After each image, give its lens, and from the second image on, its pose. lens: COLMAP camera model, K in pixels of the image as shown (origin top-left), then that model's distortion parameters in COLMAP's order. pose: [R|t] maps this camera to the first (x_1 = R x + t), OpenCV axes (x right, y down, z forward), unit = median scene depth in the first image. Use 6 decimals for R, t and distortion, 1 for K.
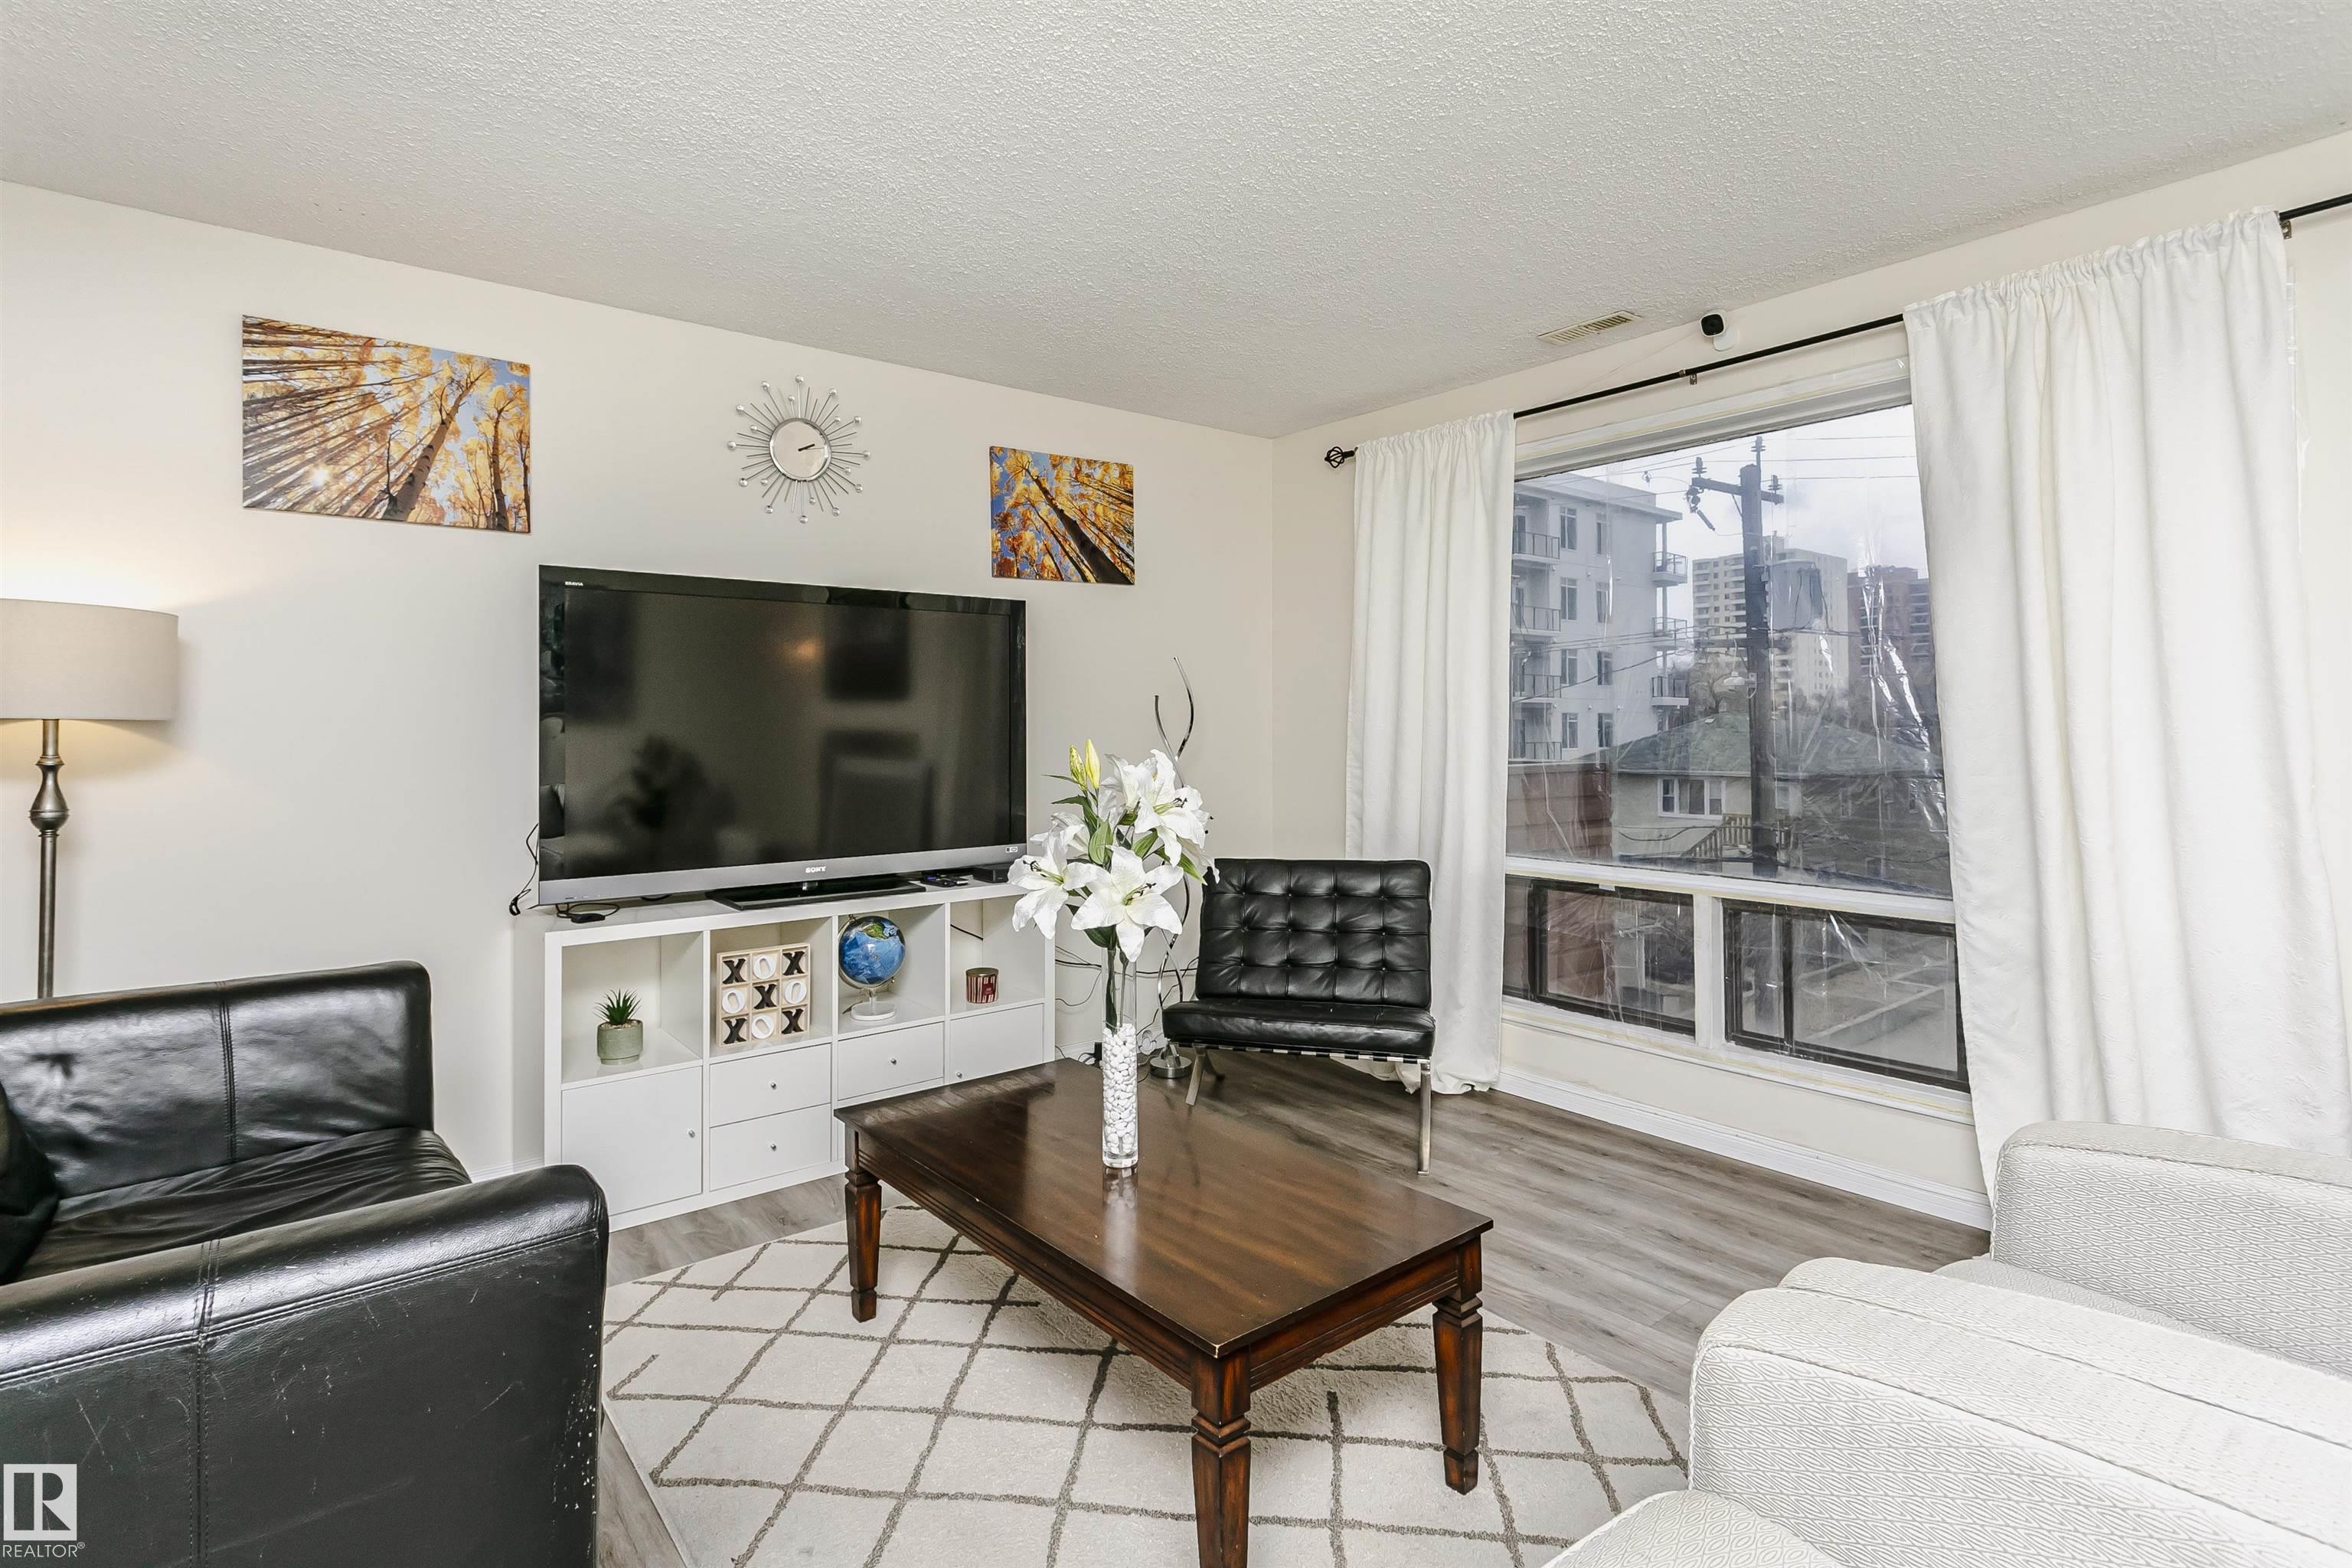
lens RADIAL K [[1151.4, 0, 1156.2], [0, 1151.4, 723.0], [0, 0, 1]] dist [0.000955, 0.001047]
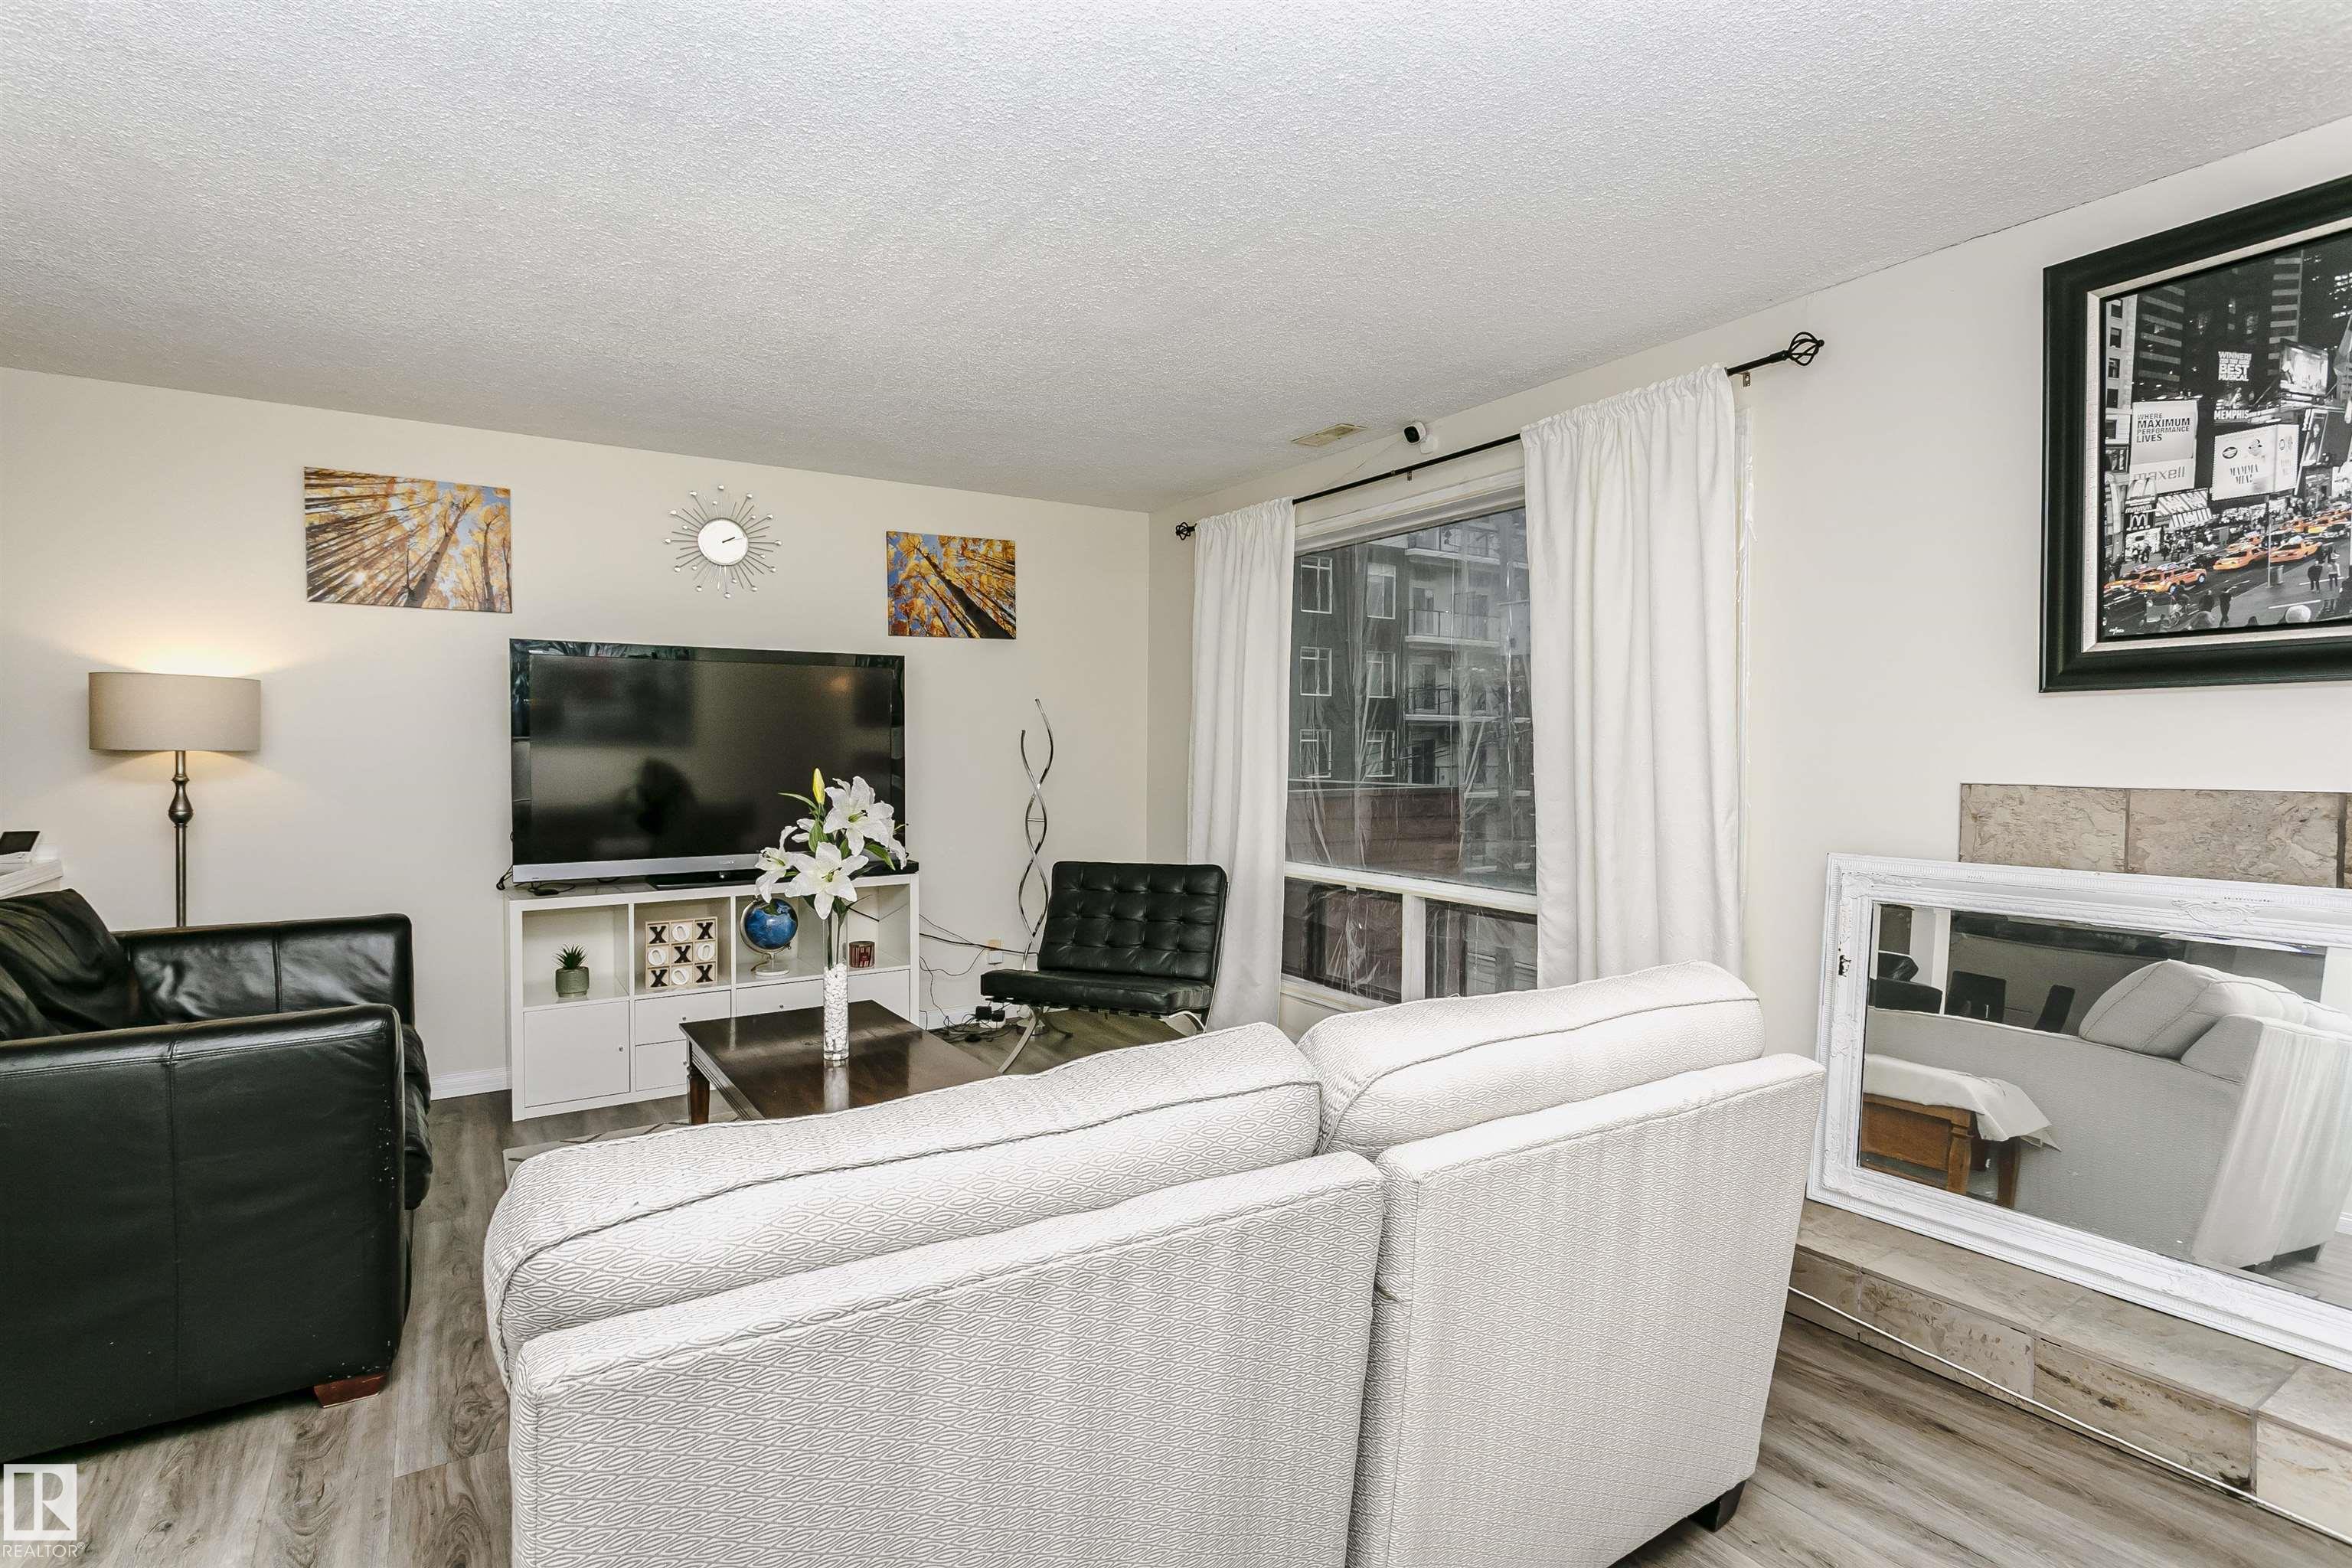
lens RADIAL K [[1151.4, 0, 1185.0], [0, 1151.4, 778.6], [0, 0, 1]] dist [0.000955, 0.001047]
pose [[0.994542, 0.007891, -0.104041, 0.387332], [-0.004536, 0.999463, 0.032447, -0.015852], [0.104241, -0.031798, 0.994044, -0.277976]]
